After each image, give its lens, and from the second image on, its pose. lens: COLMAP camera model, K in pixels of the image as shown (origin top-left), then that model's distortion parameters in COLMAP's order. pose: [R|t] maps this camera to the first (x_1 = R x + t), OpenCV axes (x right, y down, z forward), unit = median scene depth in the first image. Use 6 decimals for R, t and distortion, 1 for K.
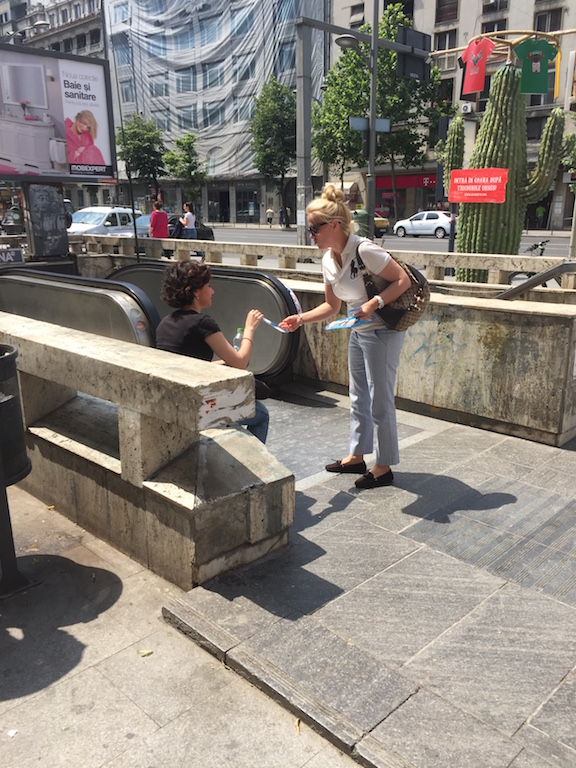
lens RADIAL K [[668.6, 0, 288.0], [0, 668.6, 384.0], [0, 0, 1]] dist [0.099621, -0.128122]
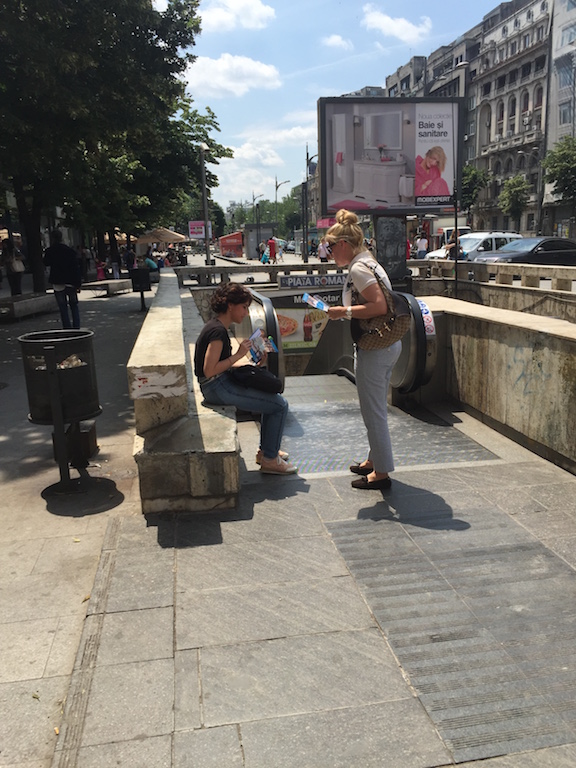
lens RADIAL K [[668.6, 0, 288.0], [0, 668.6, 384.0], [0, 0, 1]] dist [0.099621, -0.128122]
pose [[0.805058, 0.105549, -0.583731, 0.430522], [-0.125675, 0.992053, 0.006054, -0.004795], [0.579731, 0.068487, 0.811925, 0.017988]]
